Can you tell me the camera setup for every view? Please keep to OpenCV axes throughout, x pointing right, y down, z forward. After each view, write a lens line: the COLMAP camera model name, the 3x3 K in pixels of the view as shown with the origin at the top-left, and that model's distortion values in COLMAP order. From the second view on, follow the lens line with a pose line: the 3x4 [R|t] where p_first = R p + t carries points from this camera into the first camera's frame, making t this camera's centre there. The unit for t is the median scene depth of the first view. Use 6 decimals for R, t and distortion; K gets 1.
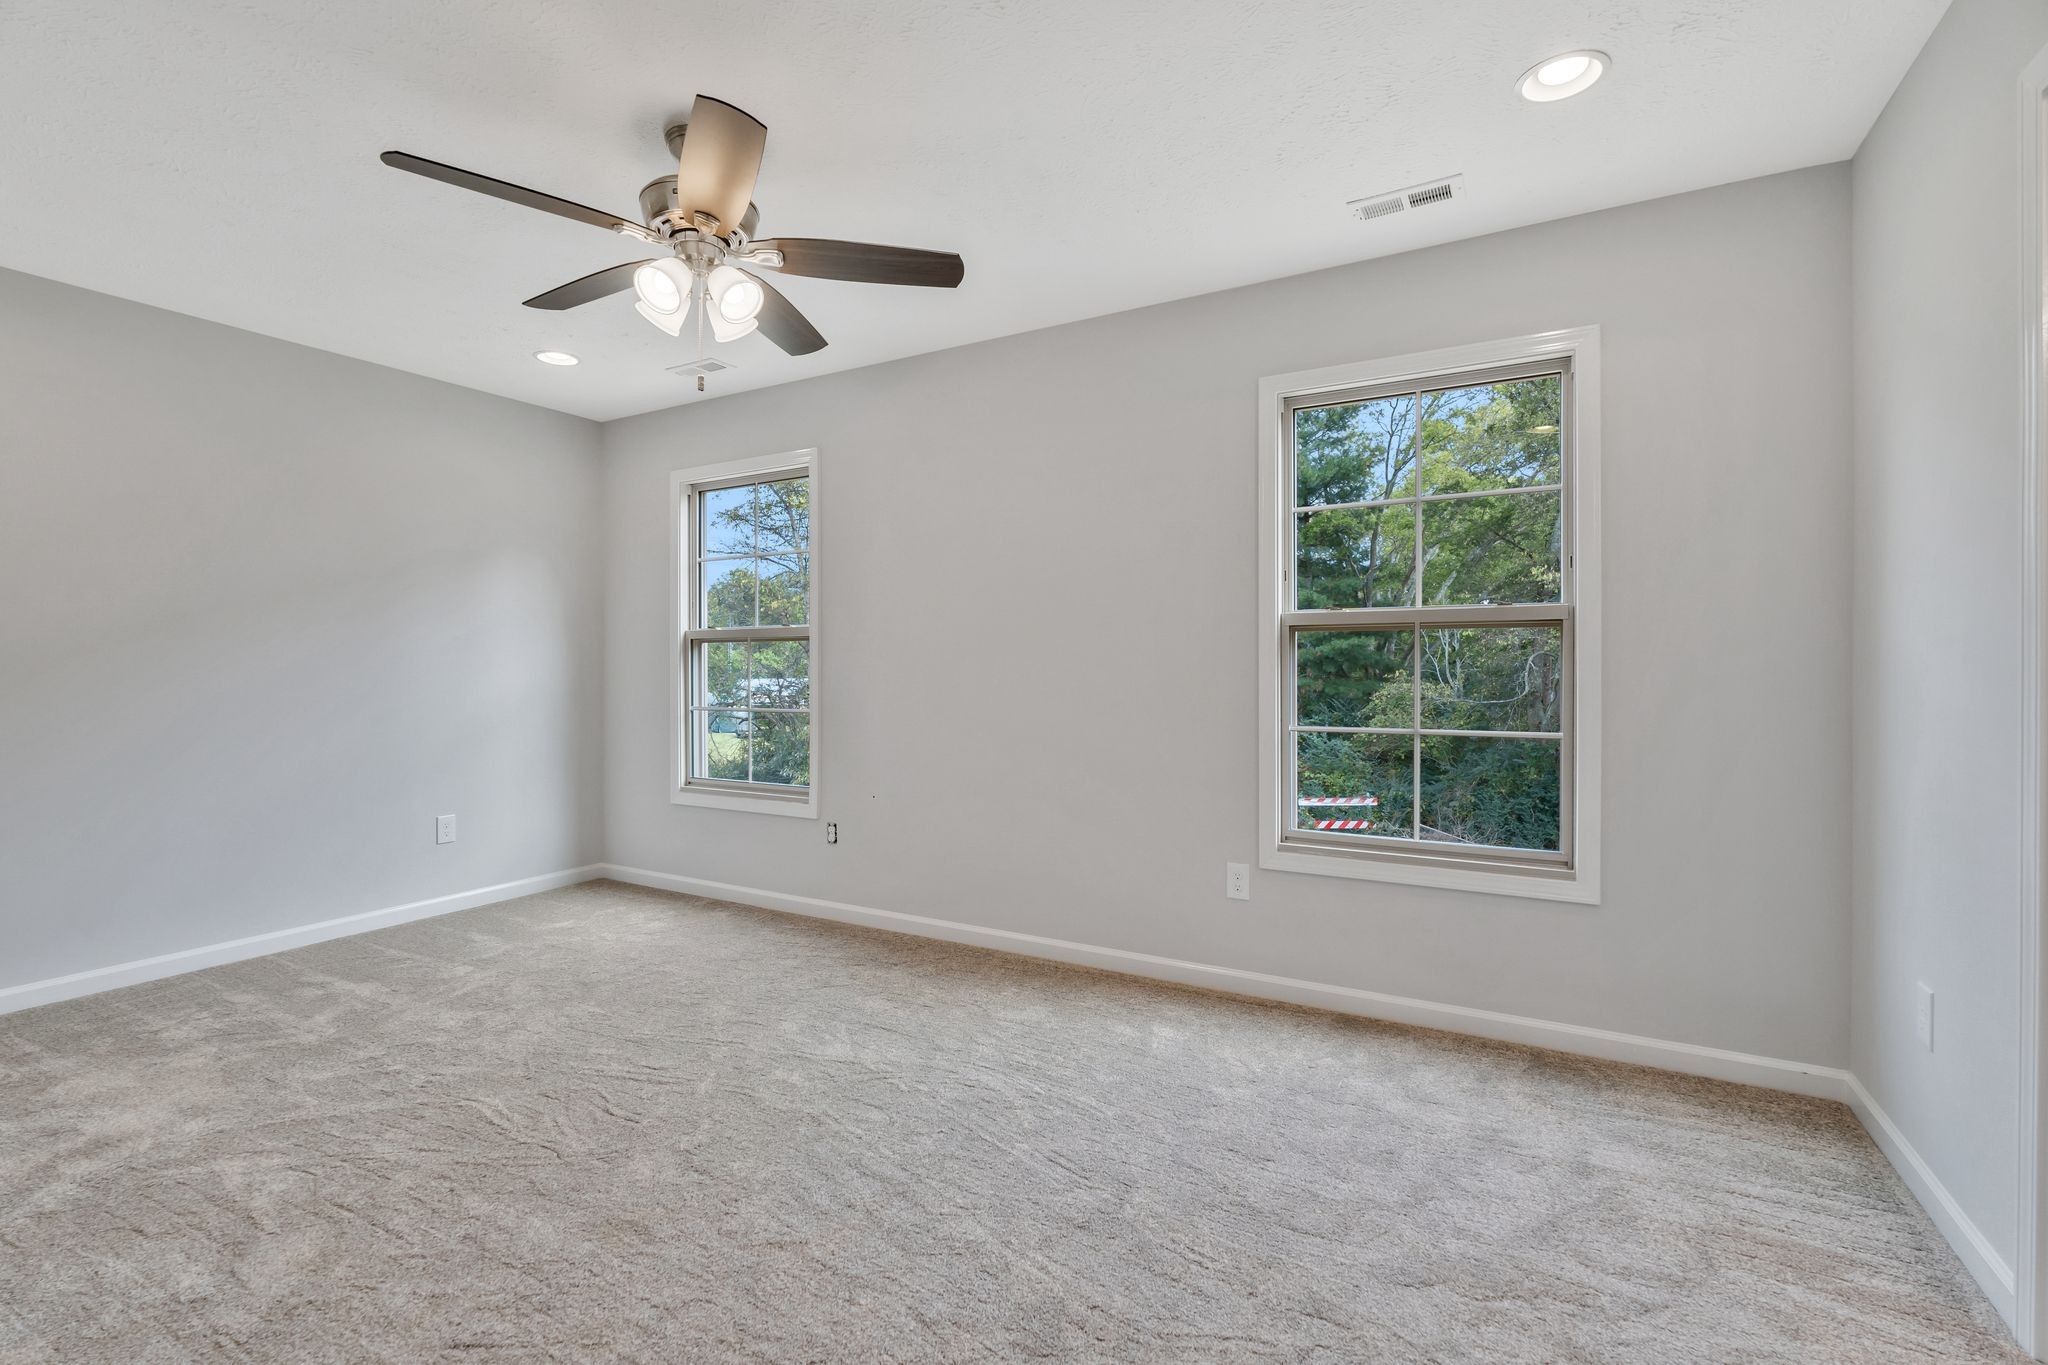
lens RADIAL K [[903.0, 0, 1019.5], [0, 903.0, 679.2], [0, 0, 1]] dist [-0.002587, 0.000094]
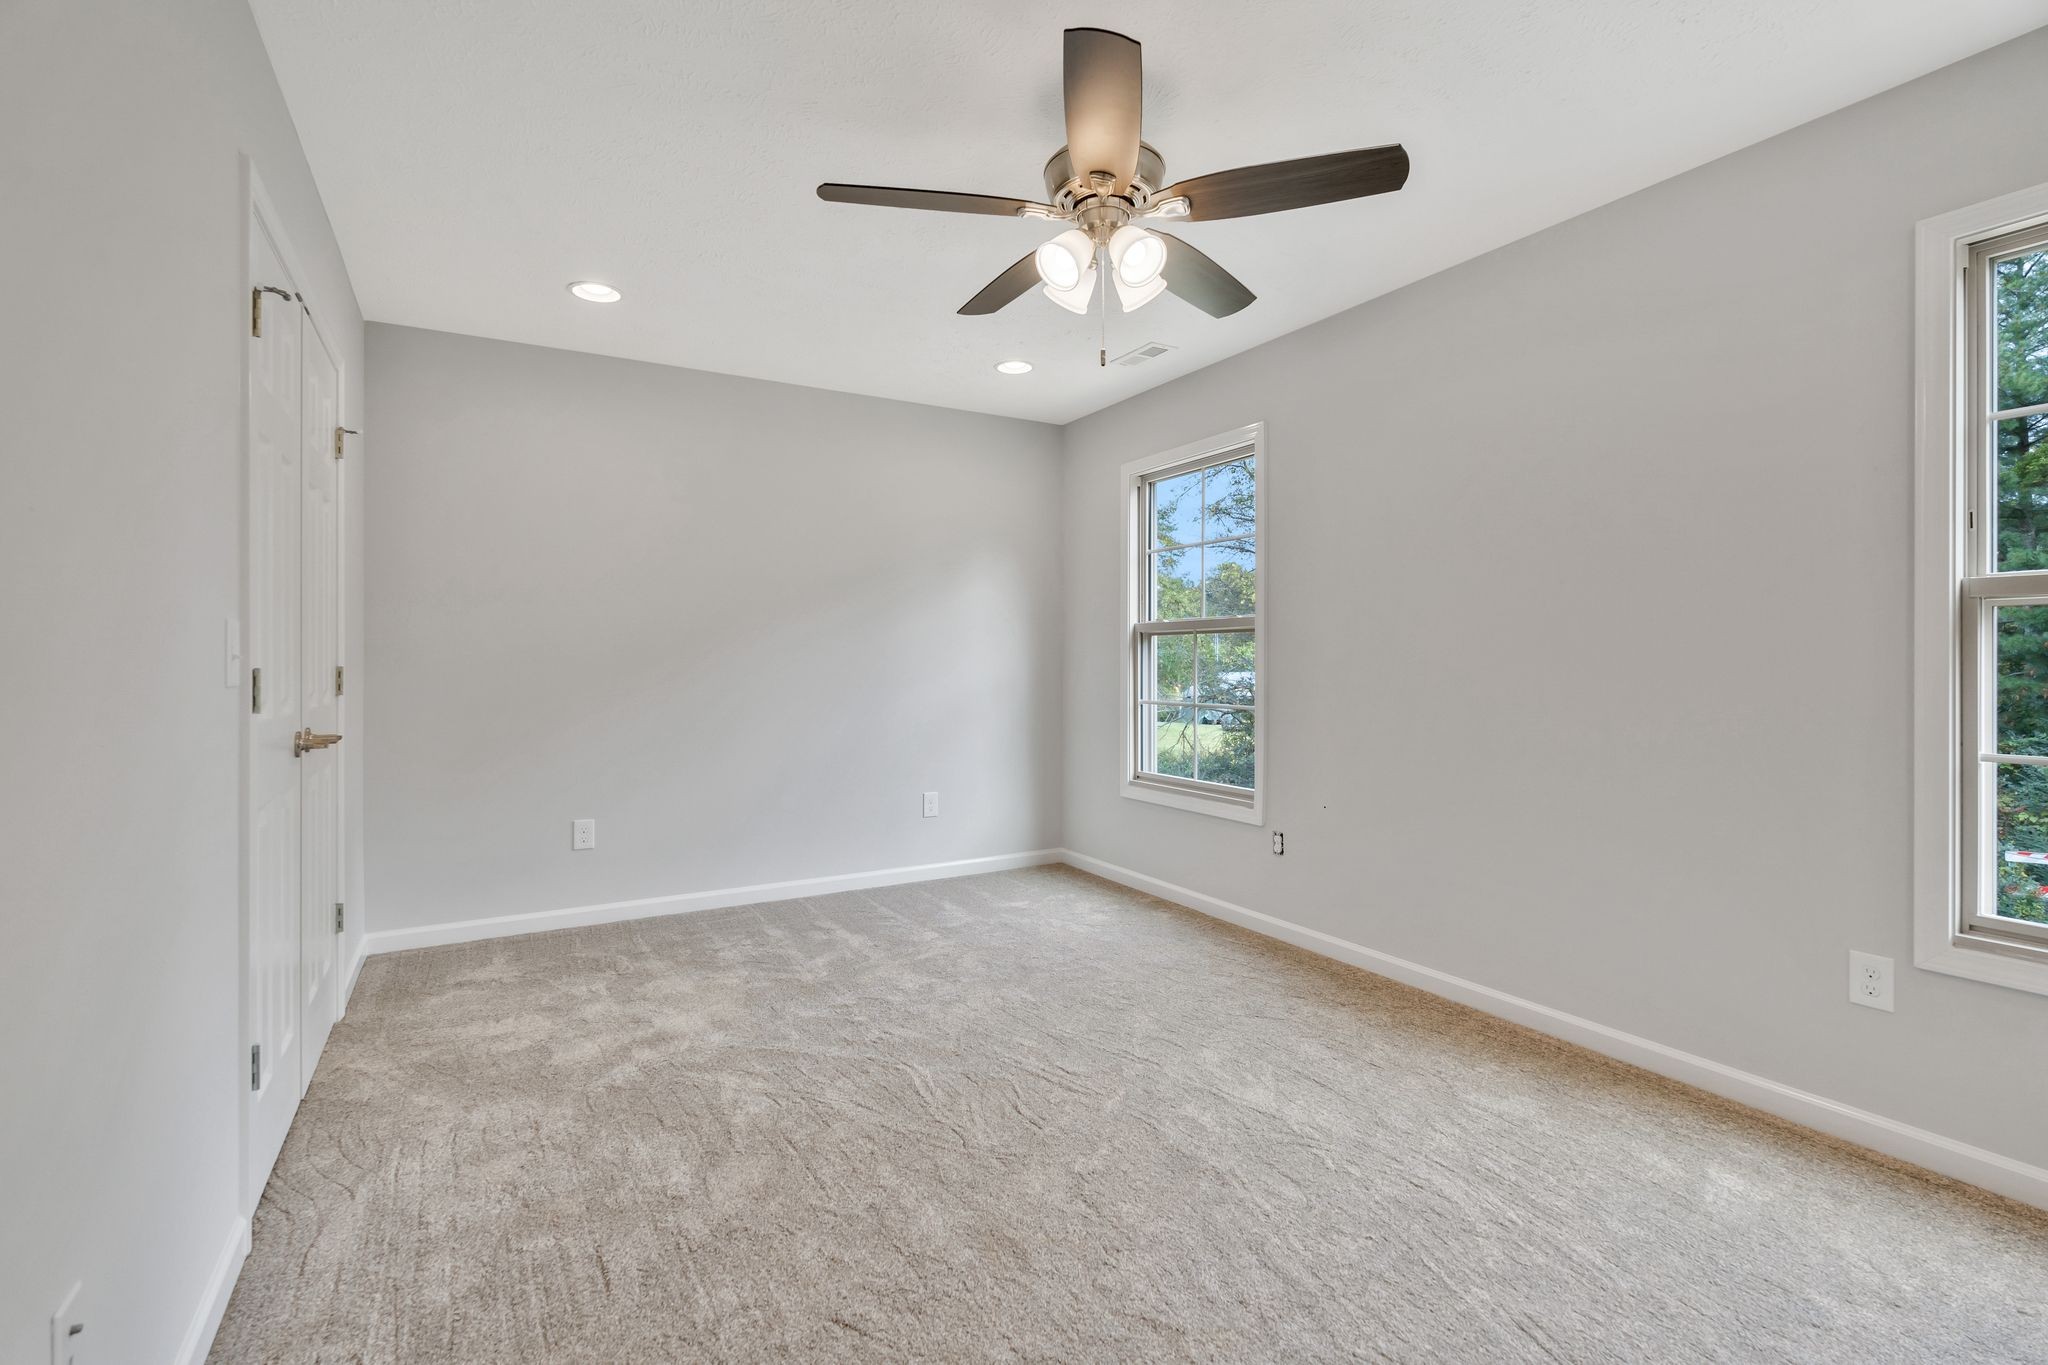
lens RADIAL K [[910.5, 0, 1019.2], [0, 910.5, 666.2], [0, 0, 1]] dist [-0.001698, 0.000316]
pose [[0.864067, 0.004755, -0.503355, 0.042200], [-0.008220, 0.999955, -0.004664, -0.001509], [0.503310, 0.008168, 0.864067, 0.119419]]
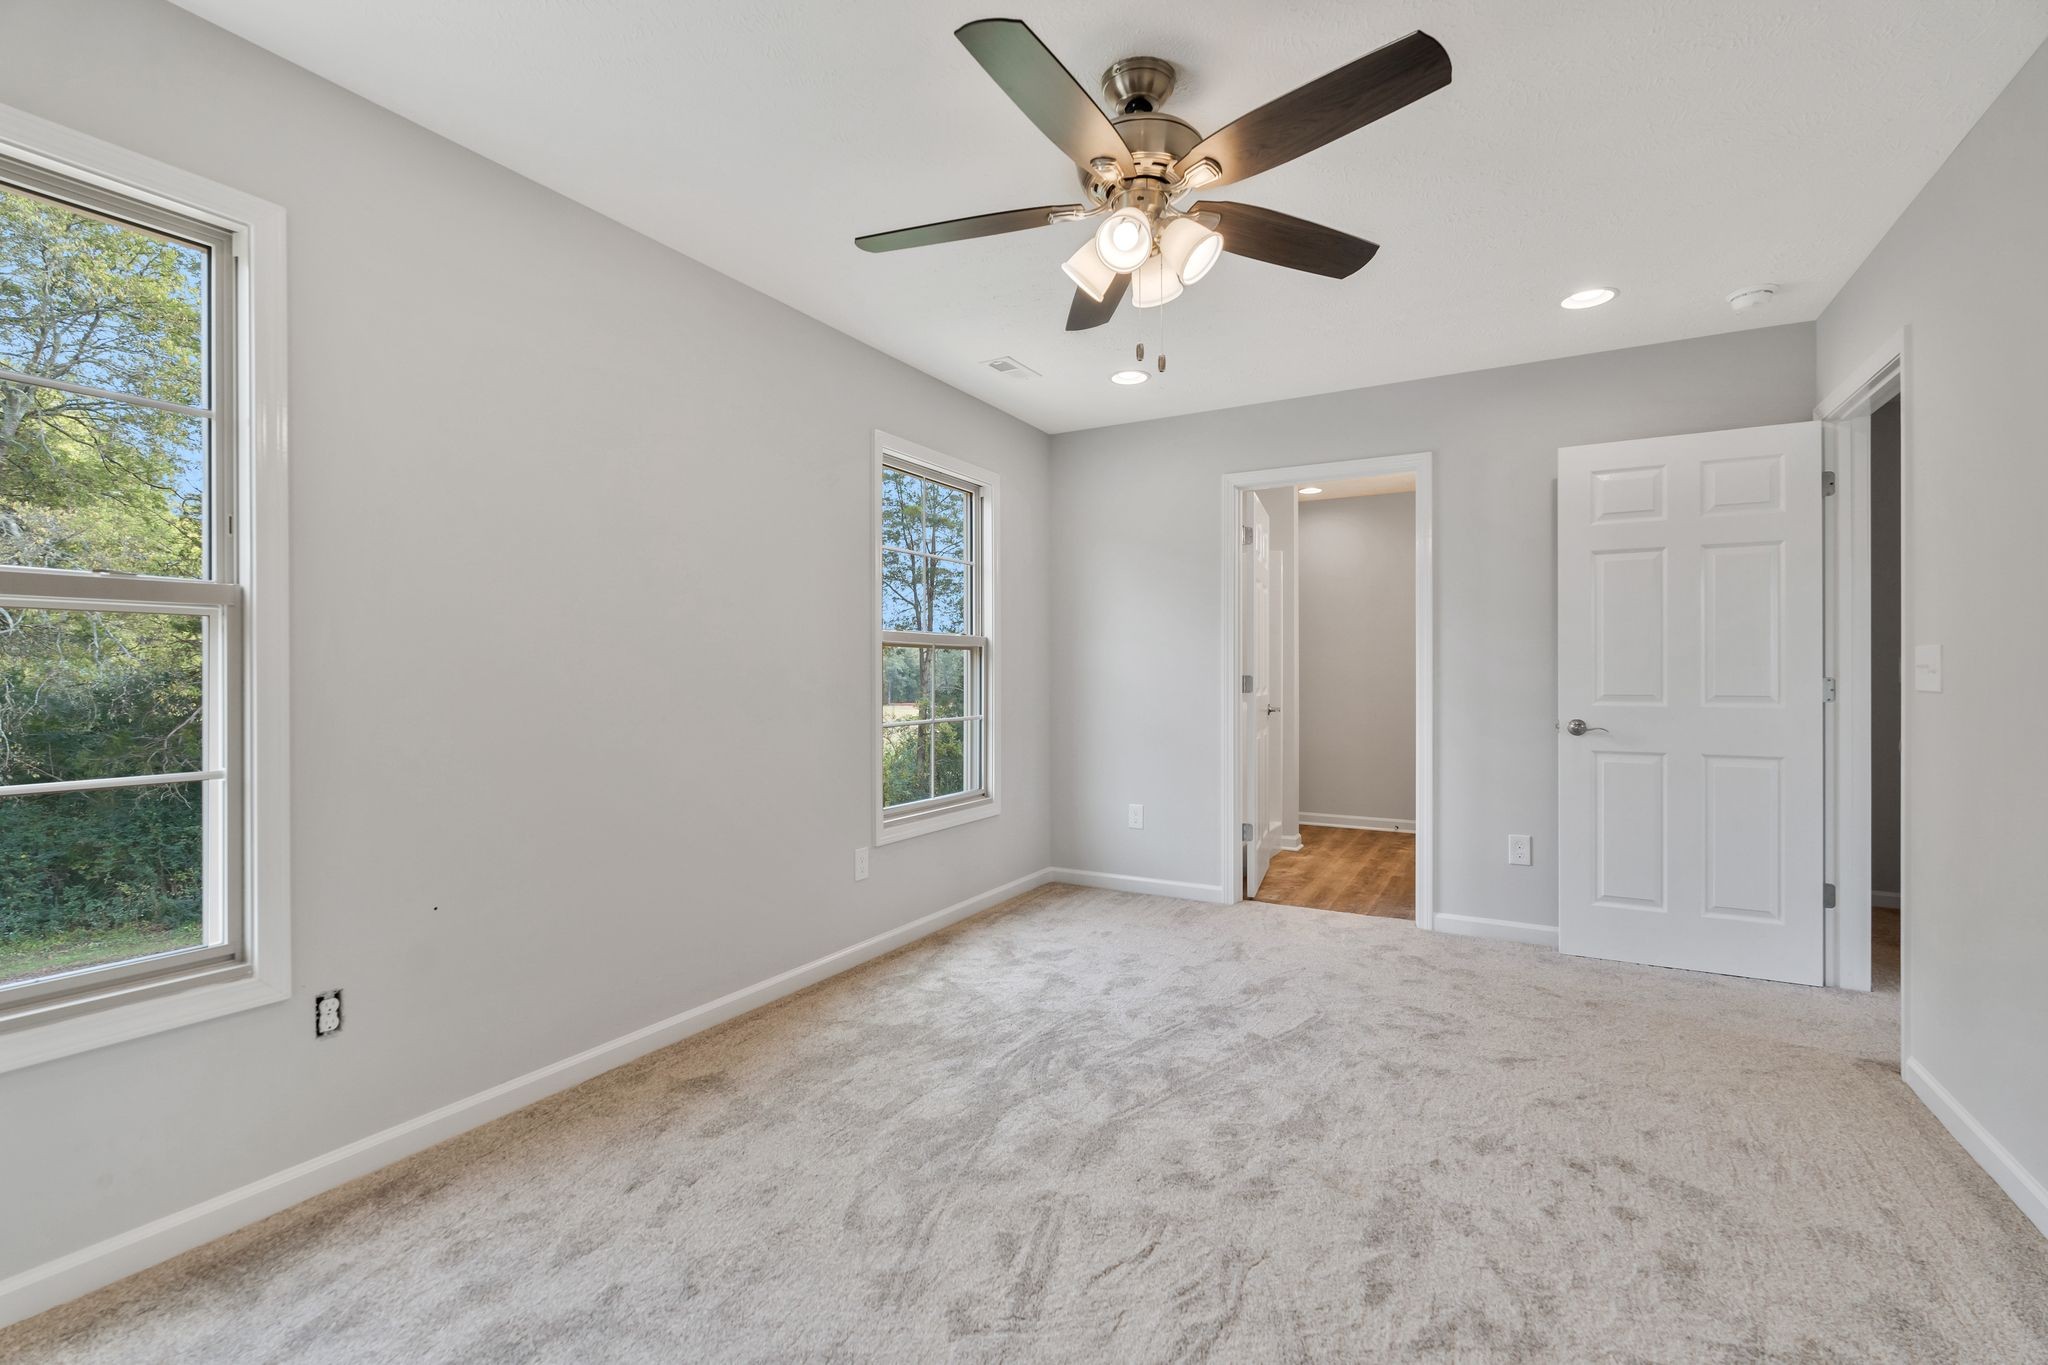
lens RADIAL K [[903.0, 0, 1019.5], [0, 903.0, 679.2], [0, 0, 1]] dist [-0.002587, 0.000094]
pose [[-0.000781, 0.007869, 0.999969, -1.087467], [0.033202, 0.999418, -0.007839, 0.010012], [-0.999448, 0.033195, -0.001042, 0.973857]]
